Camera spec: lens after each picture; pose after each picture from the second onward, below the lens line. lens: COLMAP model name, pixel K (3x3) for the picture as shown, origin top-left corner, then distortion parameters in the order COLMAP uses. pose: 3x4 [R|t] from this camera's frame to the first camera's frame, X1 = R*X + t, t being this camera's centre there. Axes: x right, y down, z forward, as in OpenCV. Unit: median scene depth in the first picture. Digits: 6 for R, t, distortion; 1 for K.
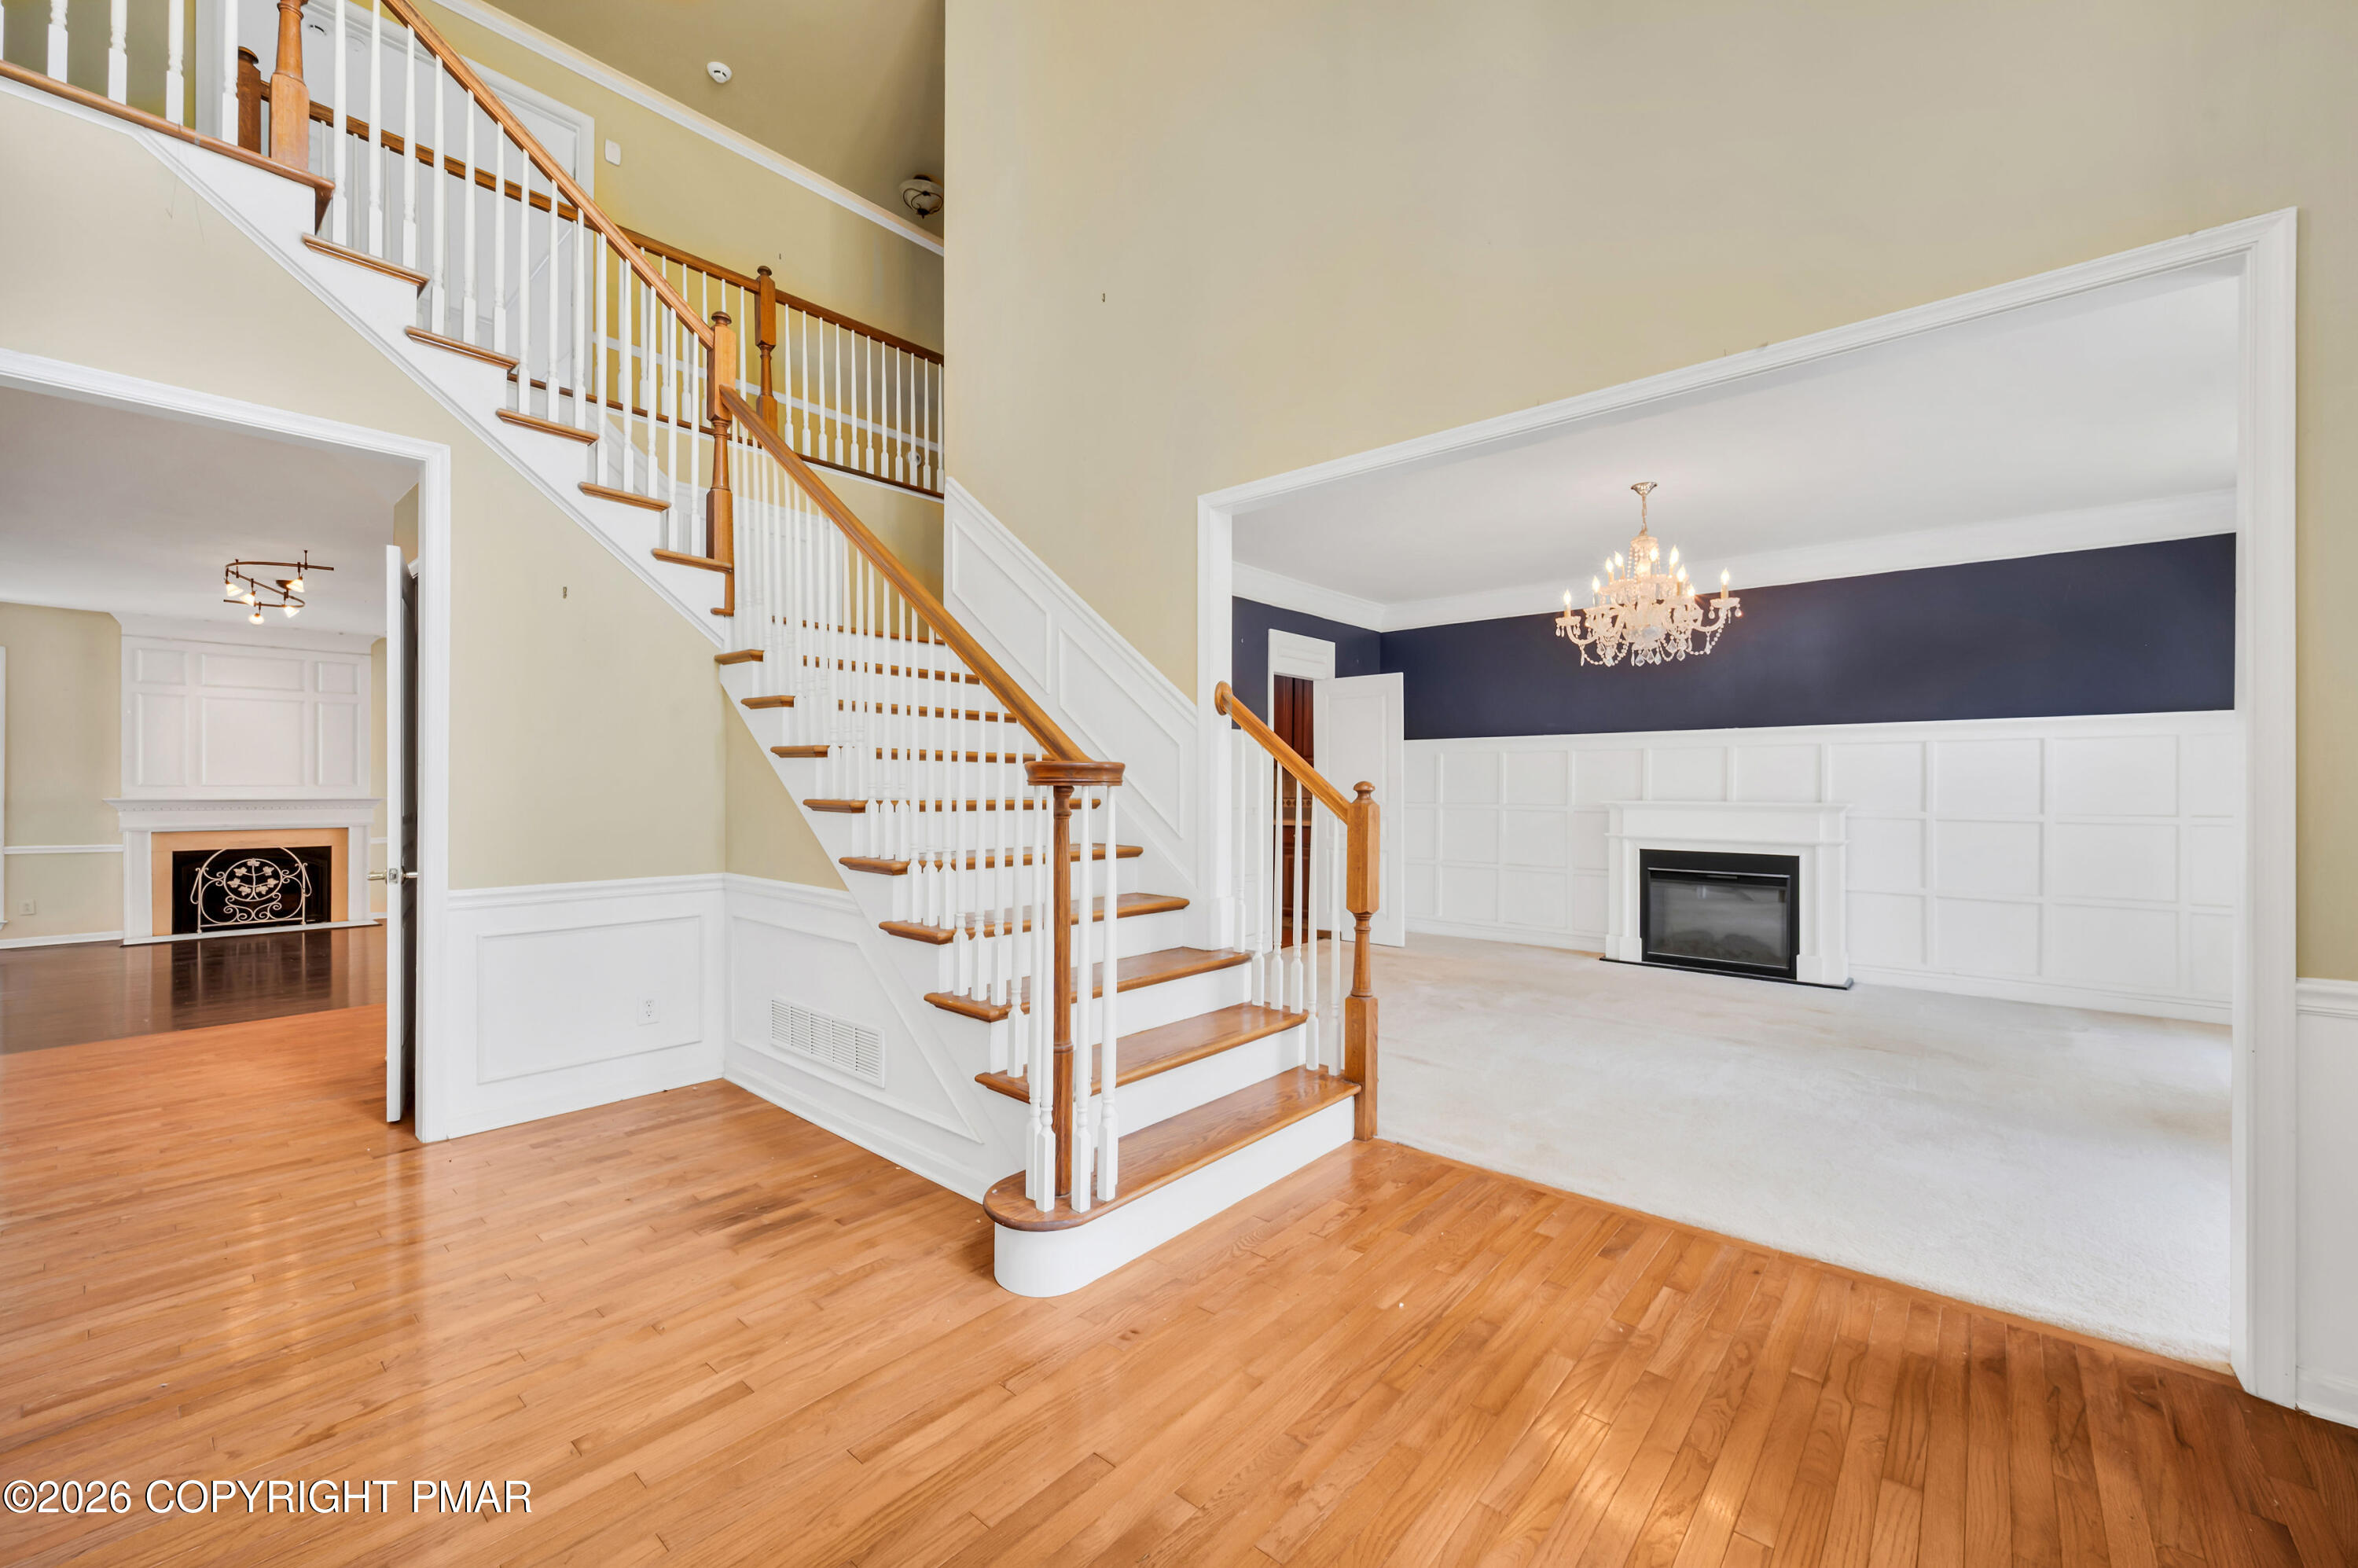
lens RADIAL K [[937.8, 0, 1179.0], [0, 937.8, 784.0], [0, 0, 1]] dist [-0.000955, -0.000339]
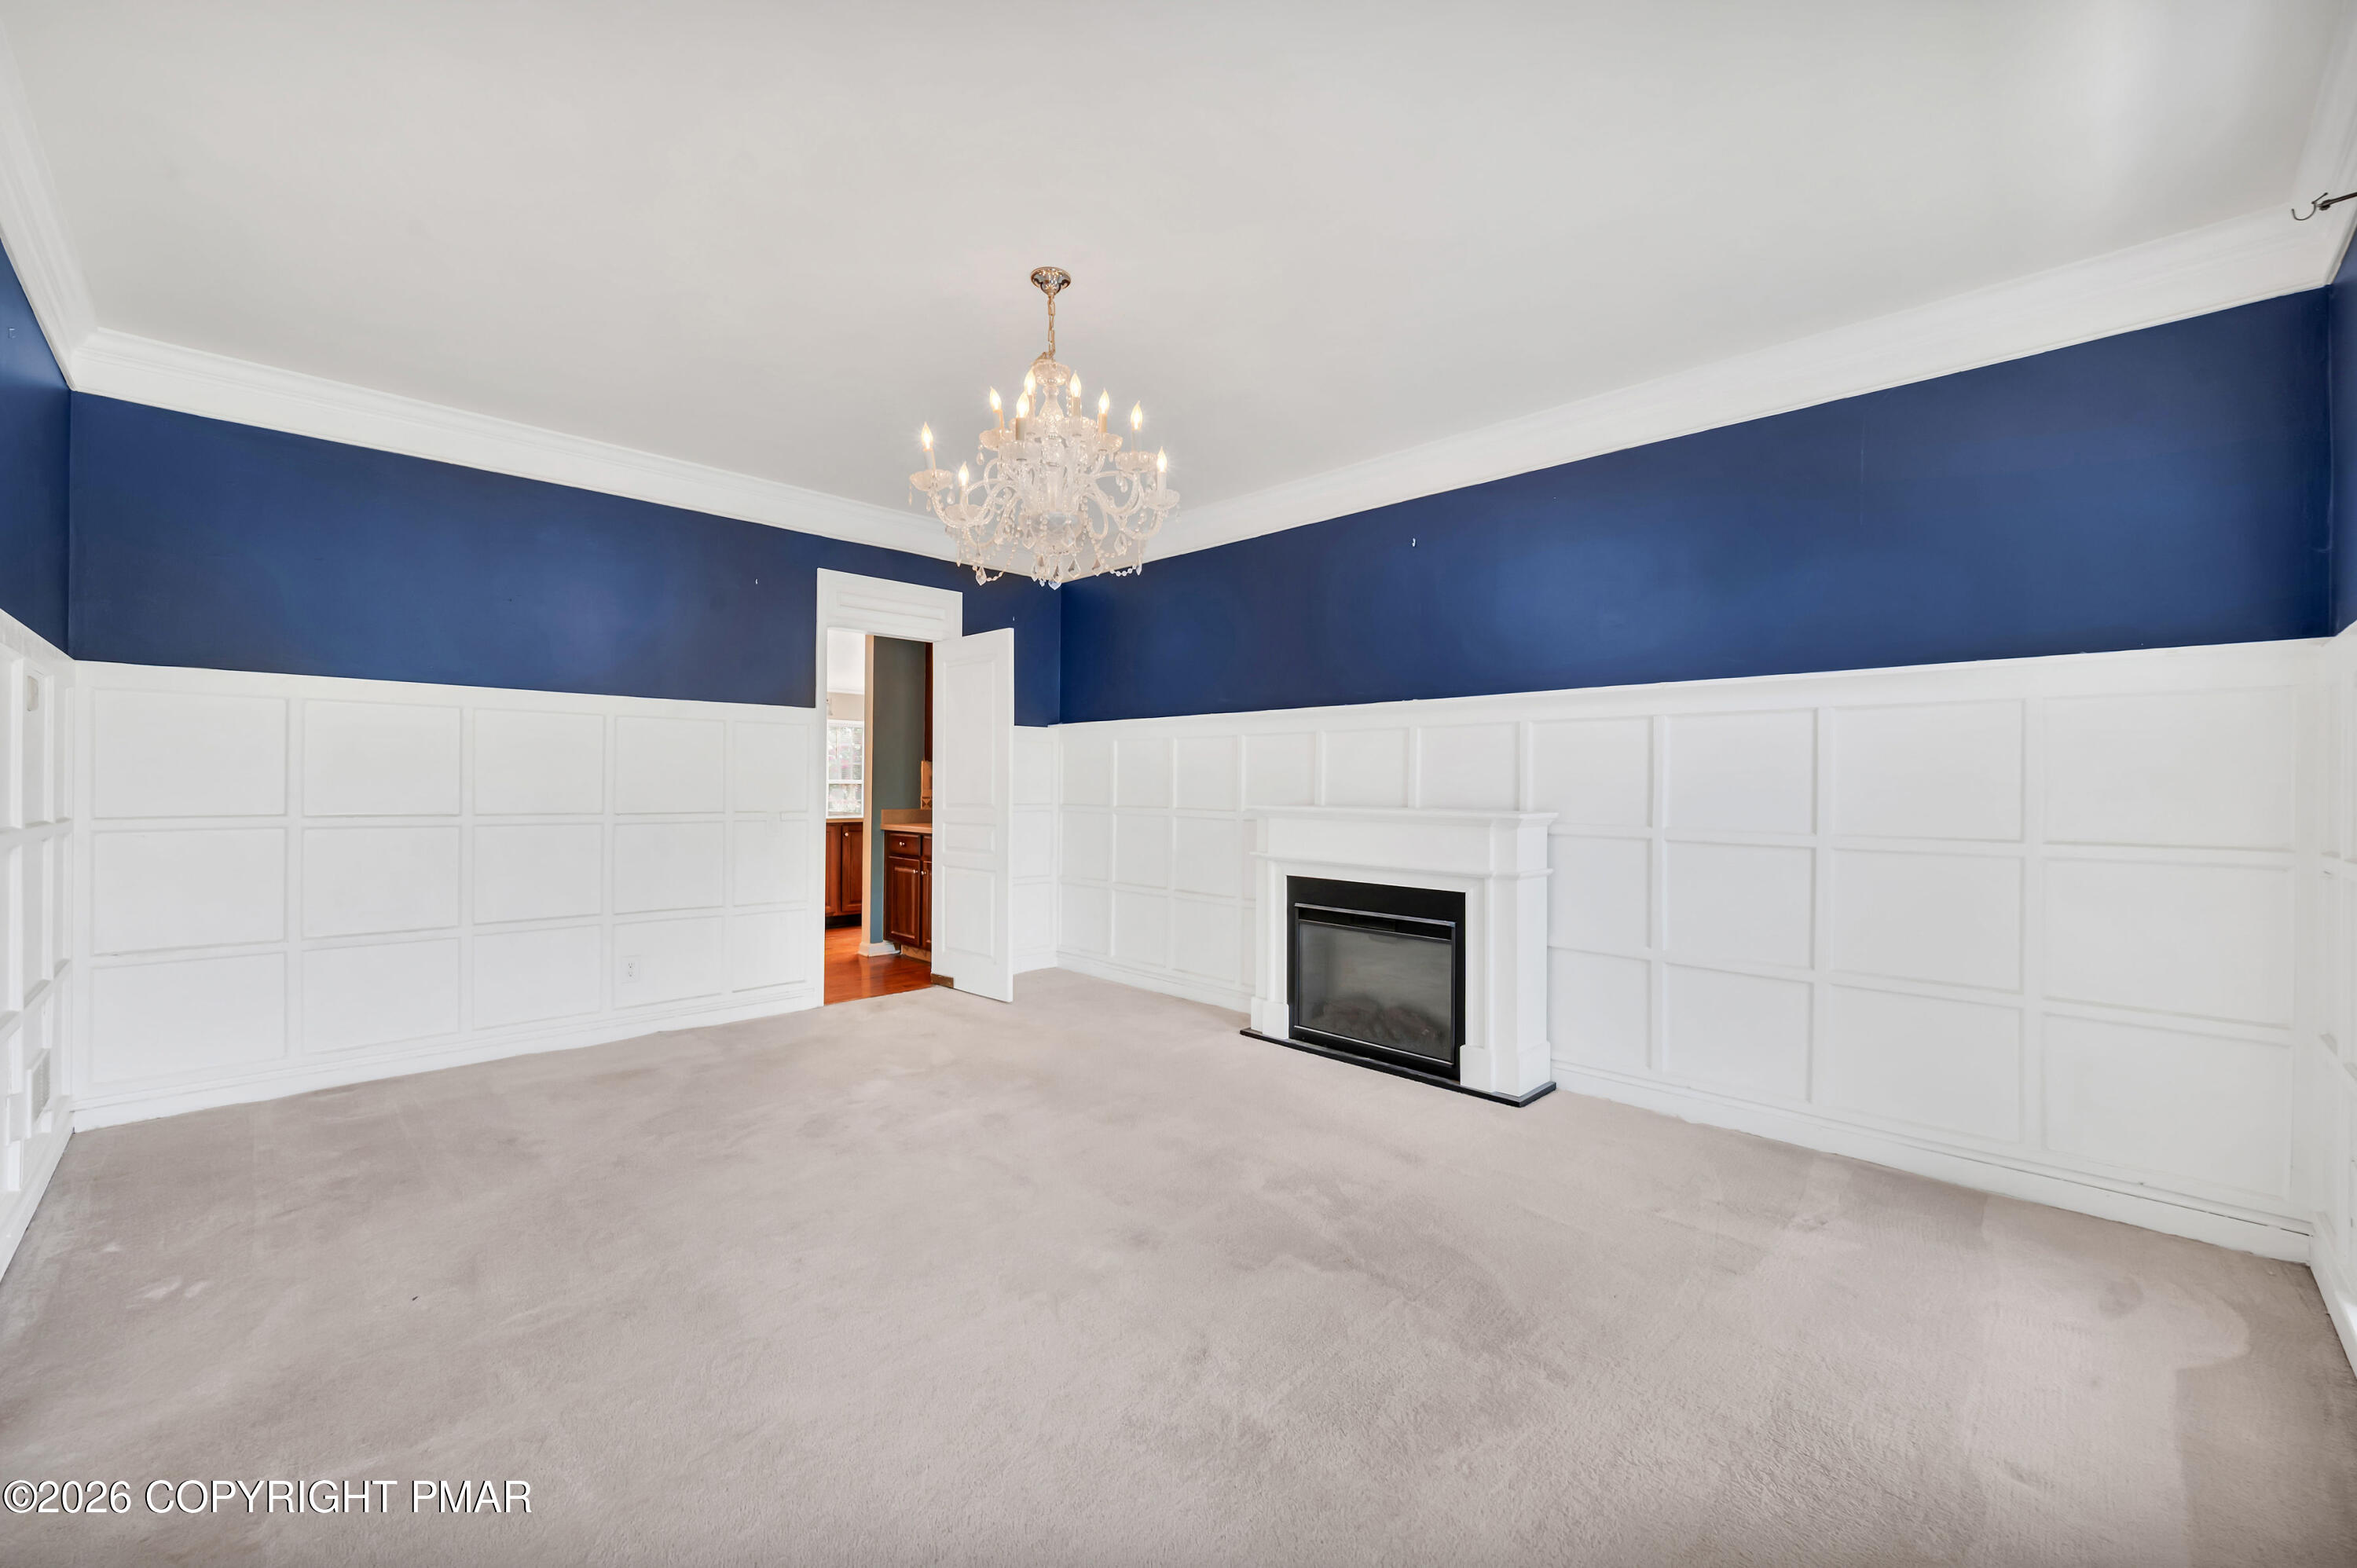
lens RADIAL K [[937.4, 0, 1178.5], [0, 937.4, 784.0], [0, 0, 1]] dist [-0.000955, -0.000339]
pose [[0.997170, 0.004551, -0.075042, 0.467086], [-0.004344, 0.999986, 0.002924, -0.000048], [0.075055, -0.002590, 0.997176, 0.307893]]
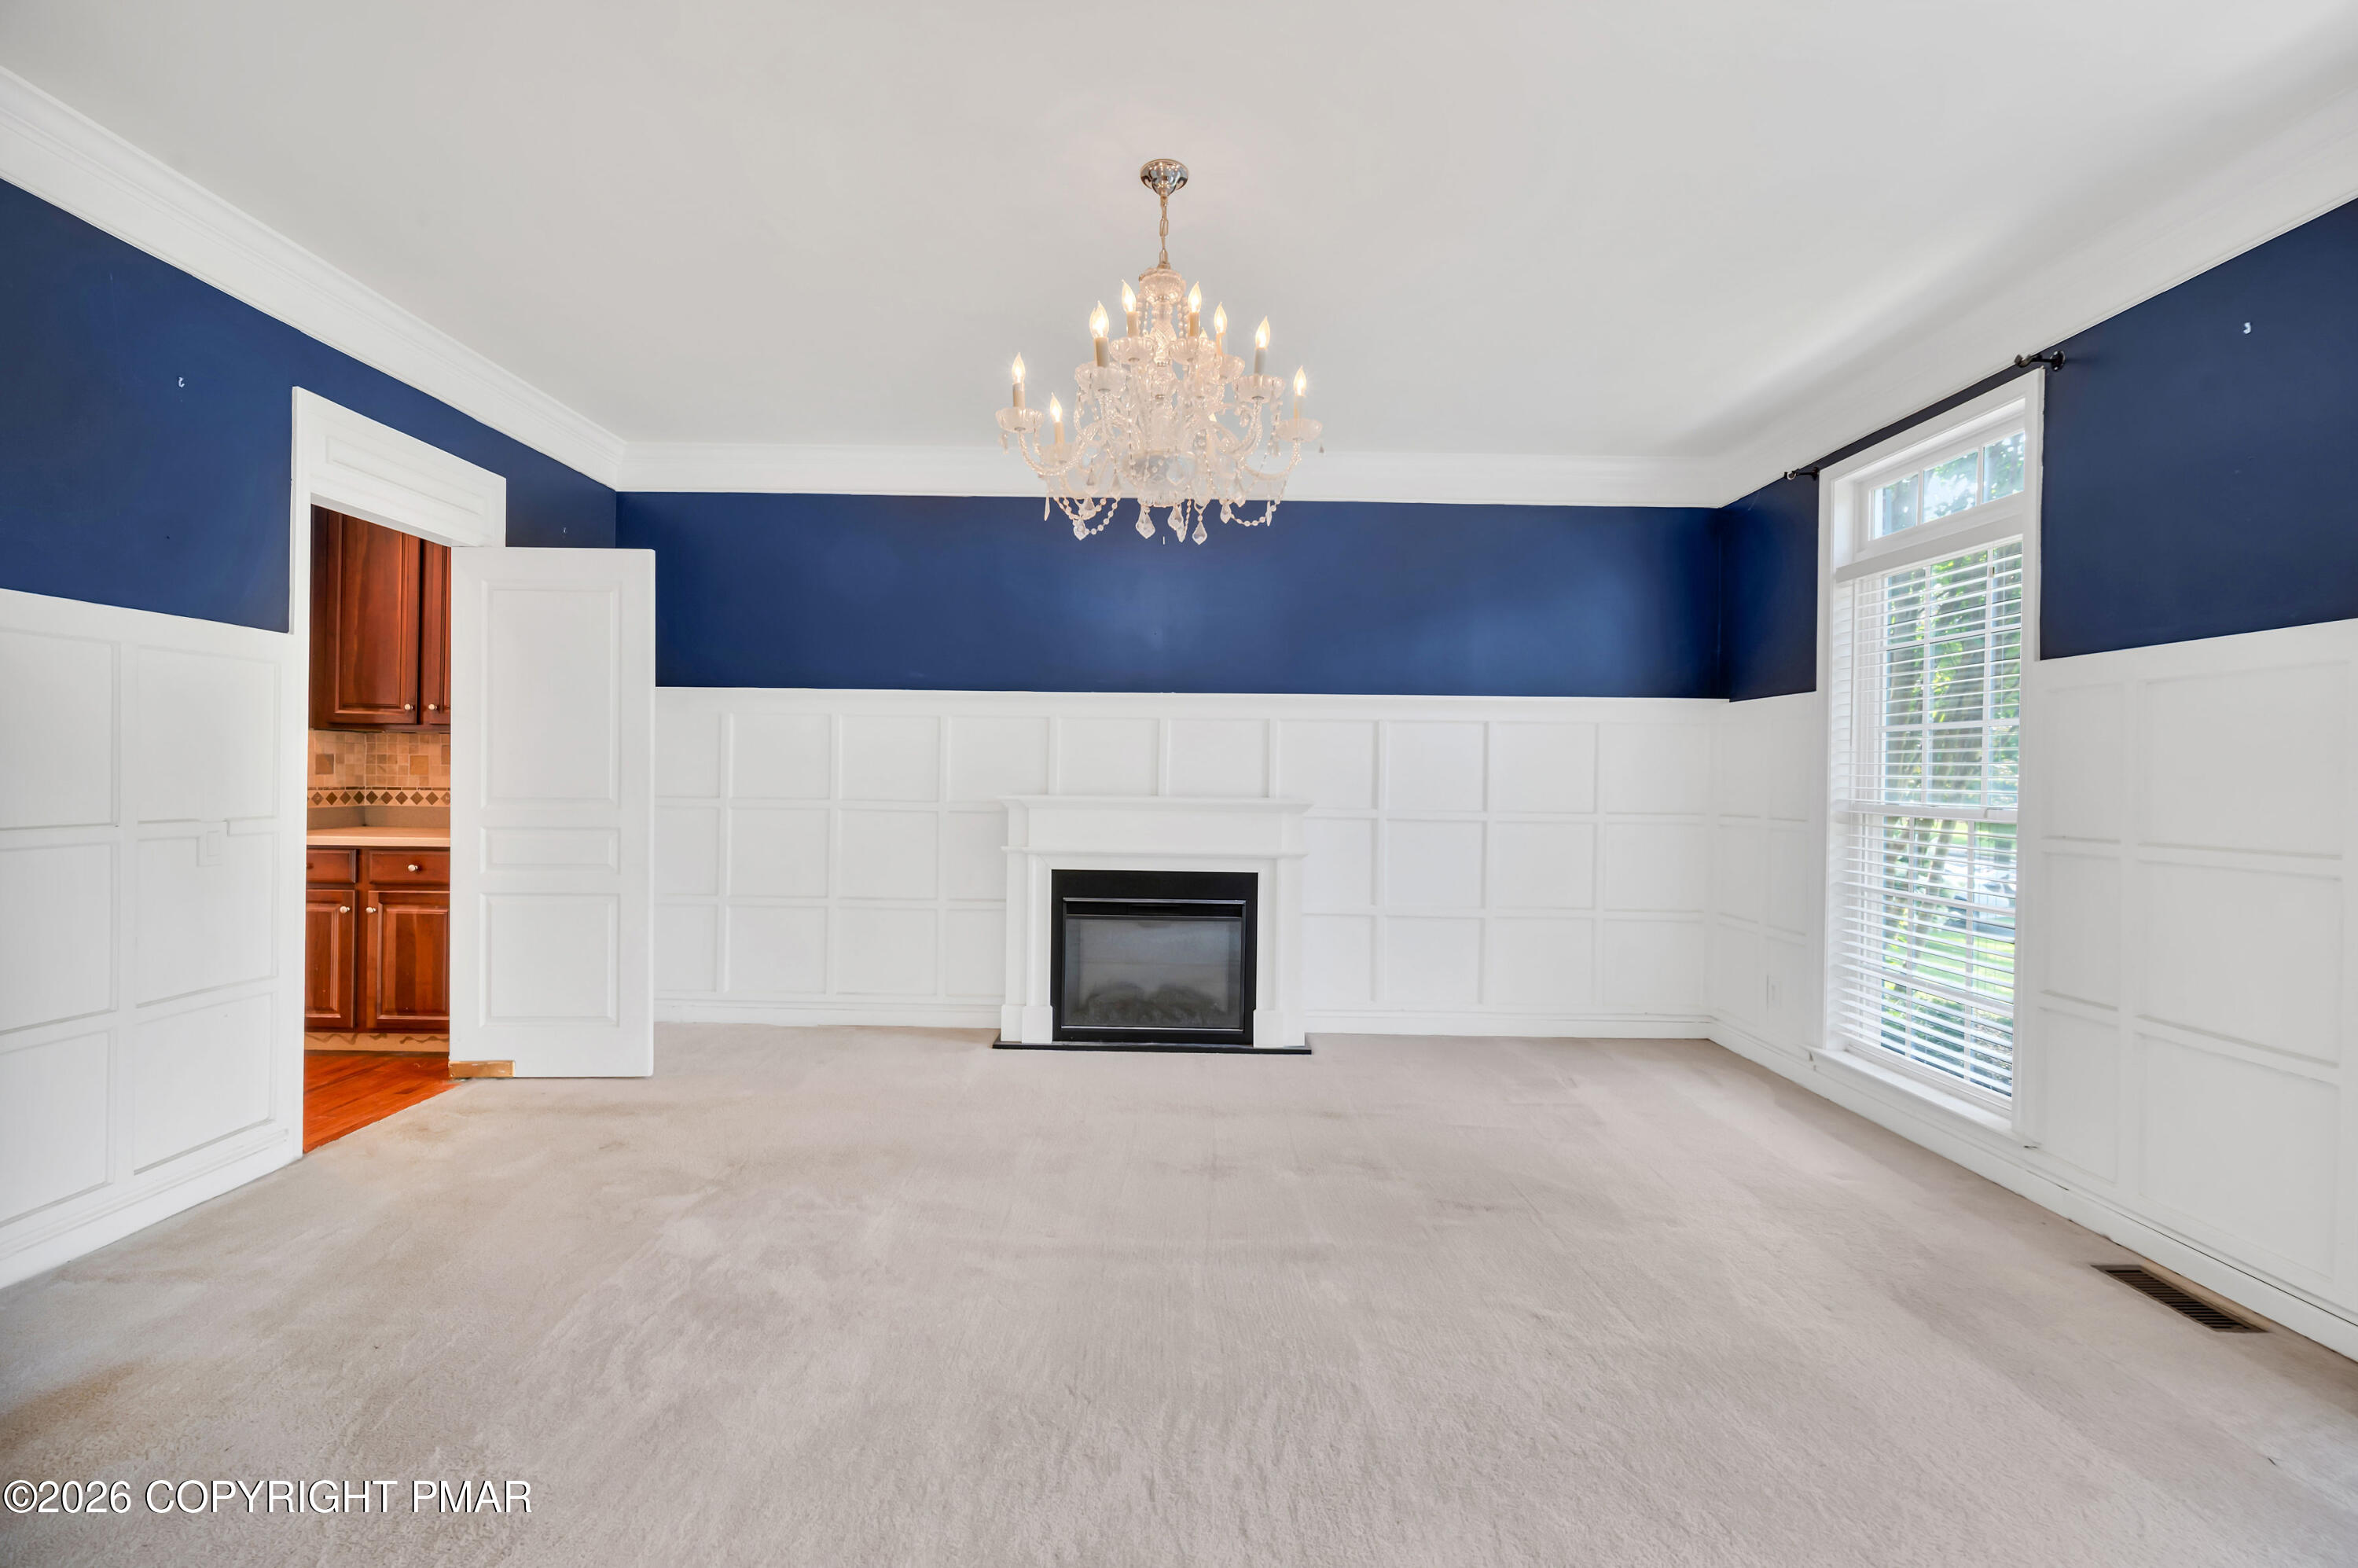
lens RADIAL K [[932.7, 0, 1168.4], [0, 932.7, 778.2], [0, 0, 1]] dist [0.002203, -0.000119]
pose [[0.755369, 0.004441, 0.655285, 0.128928], [-0.013552, 0.999869, 0.008845, -0.001291], [-0.655160, -0.015561, 0.755330, 0.462156]]
